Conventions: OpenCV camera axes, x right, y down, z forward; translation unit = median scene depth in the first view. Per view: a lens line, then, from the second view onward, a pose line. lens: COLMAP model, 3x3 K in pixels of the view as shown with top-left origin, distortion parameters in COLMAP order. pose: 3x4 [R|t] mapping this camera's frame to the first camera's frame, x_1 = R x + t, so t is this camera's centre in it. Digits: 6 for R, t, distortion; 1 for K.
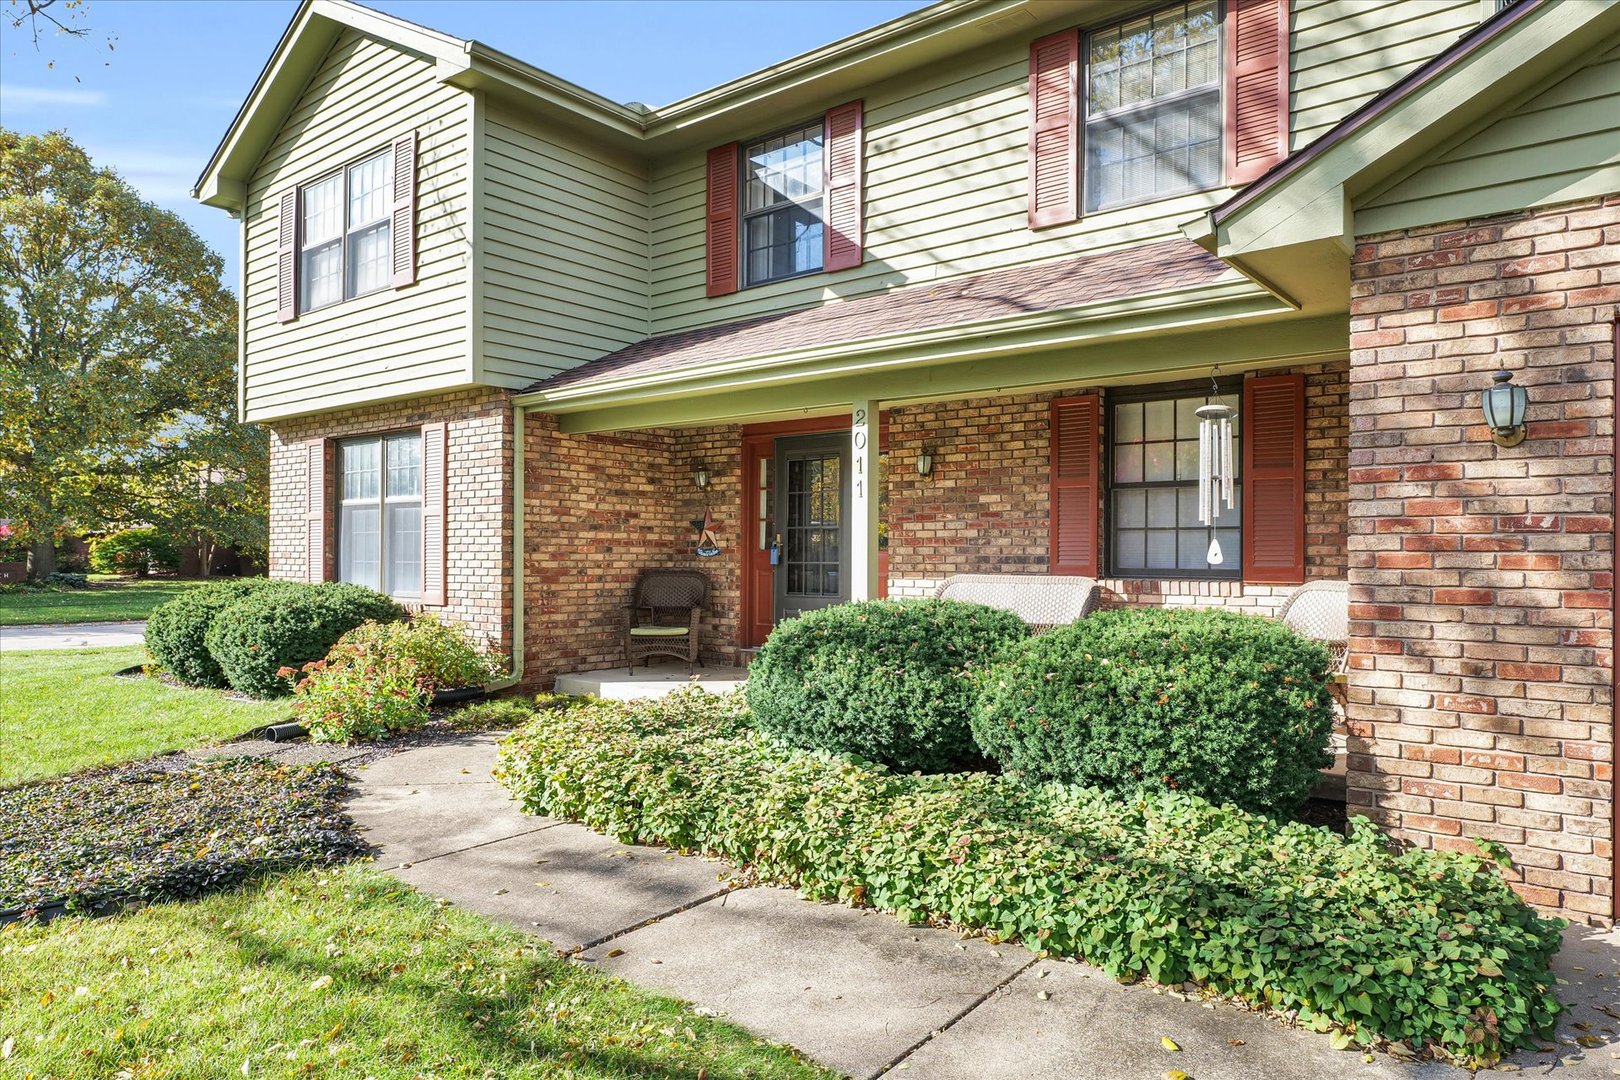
lens RADIAL K [[990.5, 0, 845.7], [0, 990.5, 539.3], [0, 0, 1]] dist [0.020388, 0.000456]
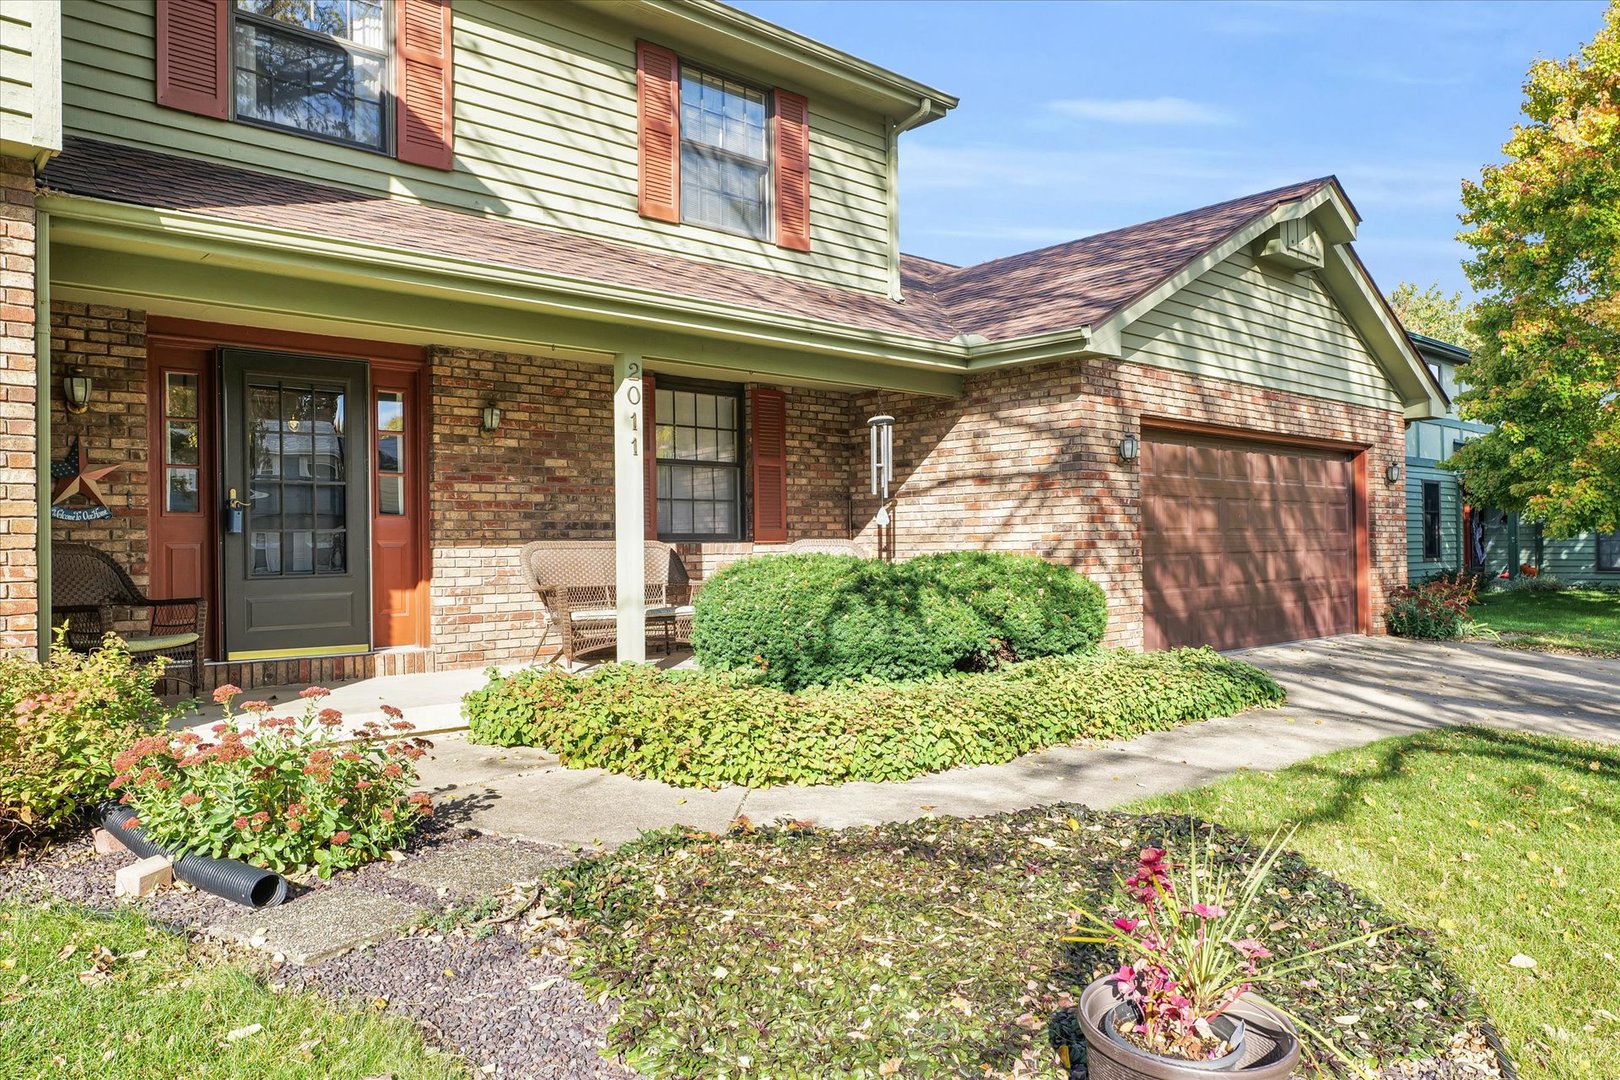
lens RADIAL K [[1041.1, 0, 782.6], [0, 1041.1, 531.2], [0, 0, 1]] dist [-0.002099, 0.000758]
pose [[0.242473, 0.004495, 0.970148, -0.781048], [-0.007599, 0.999967, -0.002734, 0.026682], [-0.970128, -0.006709, 0.242499, 0.527382]]
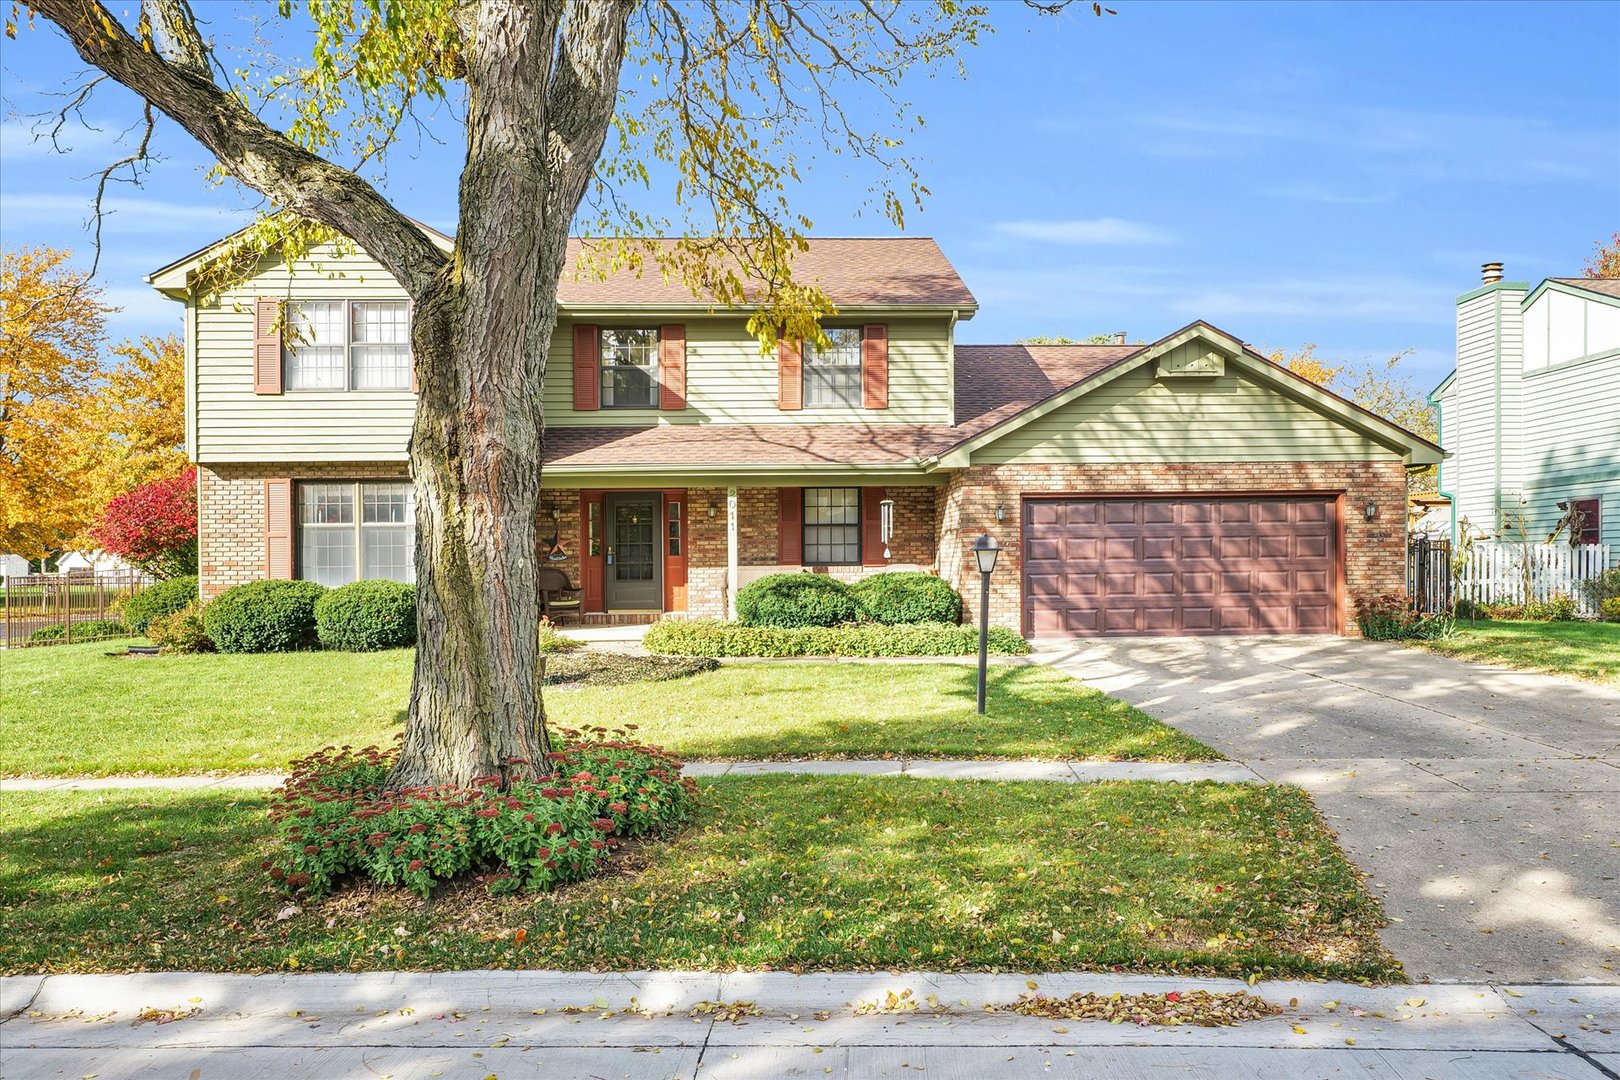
lens RADIAL K [[977.5, 0, 808.6], [0, 977.5, 549.2], [0, 0, 1]] dist [0.001206, 0.000254]
pose [[0.764360, -0.004122, 0.644776, -1.064648], [0.004660, 0.999989, 0.000868, -0.001240], [-0.644773, 0.002341, 0.764371, -0.646978]]
